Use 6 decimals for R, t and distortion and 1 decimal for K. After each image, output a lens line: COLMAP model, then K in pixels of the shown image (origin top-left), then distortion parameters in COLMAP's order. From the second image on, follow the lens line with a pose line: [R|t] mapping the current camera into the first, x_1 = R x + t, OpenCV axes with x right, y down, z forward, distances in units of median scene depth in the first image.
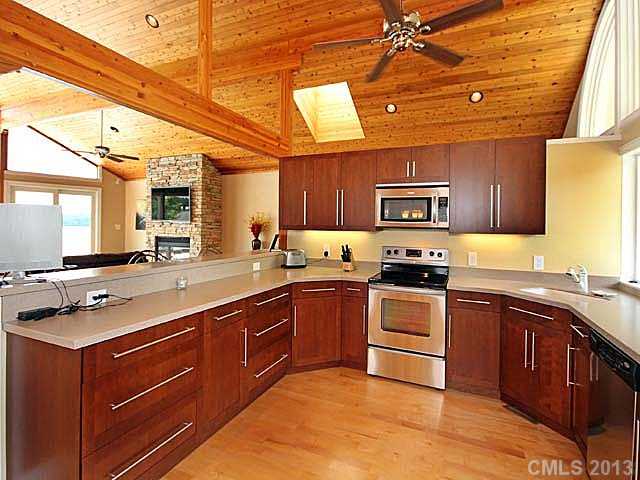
lens RADIAL K [[330.9, 0, 319.7], [0, 330.9, 228.9], [0, 0, 1]] dist [-0.000296, -0.000304]
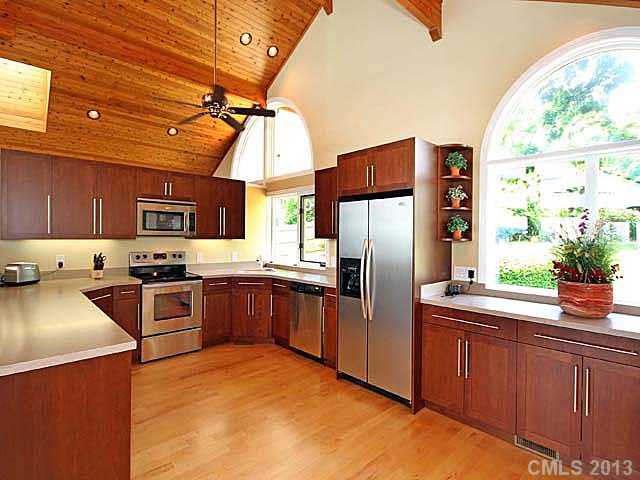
lens RADIAL K [[310.6, 0, 320.0], [0, 310.6, 240.0], [0, 0, 1]] dist [-0.000034, 0.000025]
pose [[0.397281, -0.023862, 0.917387, -0.516226], [0.000223, 0.999664, 0.025905, -0.016375], [-0.917697, -0.010087, 0.397153, 0.002760]]
